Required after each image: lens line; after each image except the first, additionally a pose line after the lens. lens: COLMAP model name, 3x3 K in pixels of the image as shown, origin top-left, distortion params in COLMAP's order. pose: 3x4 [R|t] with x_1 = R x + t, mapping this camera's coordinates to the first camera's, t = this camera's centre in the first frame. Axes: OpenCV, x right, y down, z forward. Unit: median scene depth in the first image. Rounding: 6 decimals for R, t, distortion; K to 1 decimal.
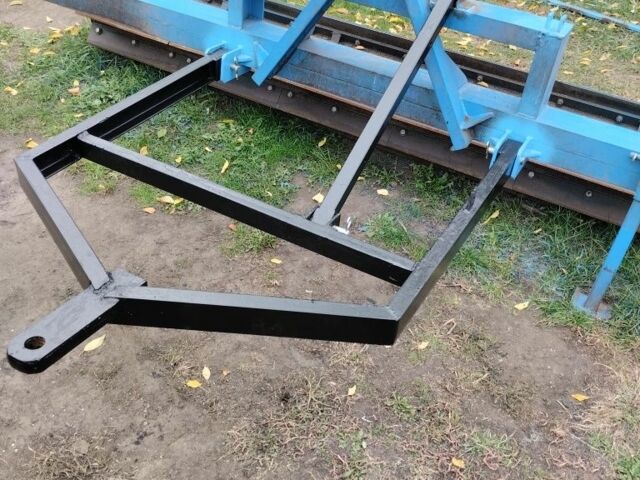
lens RADIAL K [[690.5, 0, 320.1], [0, 690.5, 239.7], [0, 0, 1]] dist [0.033164, 0.000000]
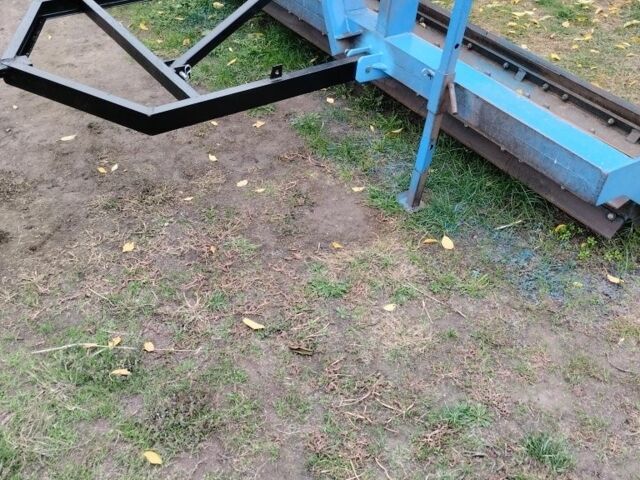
lens RADIAL K [[690.5, 0, 319.9], [0, 690.5, 240.2], [0, 0, 1]] dist [0.033164, 0.000000]
pose [[0.900597, 0.253110, -0.353356, 0.631840], [-0.250856, 0.966572, 0.053003, 0.123350], [0.354960, 0.040908, 0.933986, -0.174231]]
